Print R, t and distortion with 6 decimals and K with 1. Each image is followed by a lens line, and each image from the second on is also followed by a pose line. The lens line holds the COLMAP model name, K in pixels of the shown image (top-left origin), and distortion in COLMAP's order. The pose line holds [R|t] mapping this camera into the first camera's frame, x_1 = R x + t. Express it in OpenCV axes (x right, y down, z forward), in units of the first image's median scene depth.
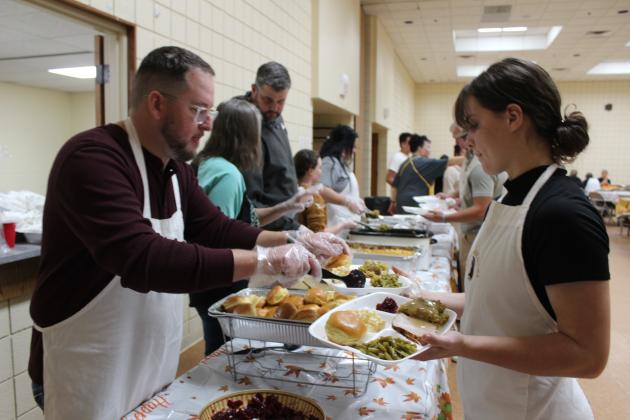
lens RADIAL K [[542.5, 0, 312.9], [0, 542.5, 206.0], [0, 0, 1]] dist [-0.121130, 0.108276]
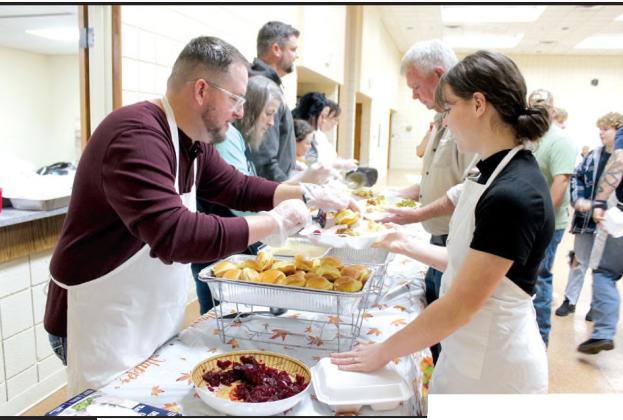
lens RADIAL K [[548.3, 0, 314.0], [0, 548.3, 204.1], [0, 0, 1]] dist [-0.085293, 0.046281]
pose [[0.999187, 0.016641, 0.036729, -0.011275], [-0.018532, 0.998488, 0.051760, -0.001666], [-0.035812, -0.052398, 0.997984, -0.043824]]
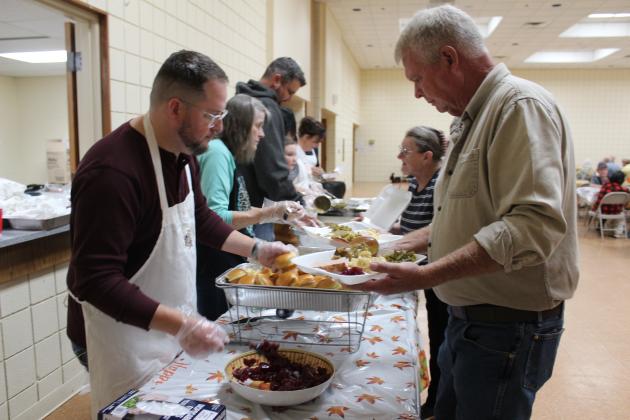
lens RADIAL K [[542.5, 0, 320.2], [0, 542.5, 205.7], [0, 0, 1]] dist [-0.121130, 0.108276]
pose [[0.993200, -0.017626, 0.115077, -0.090623], [0.014601, 0.999527, 0.027075, 0.008996], [-0.115499, -0.025211, 0.992988, -0.100496]]
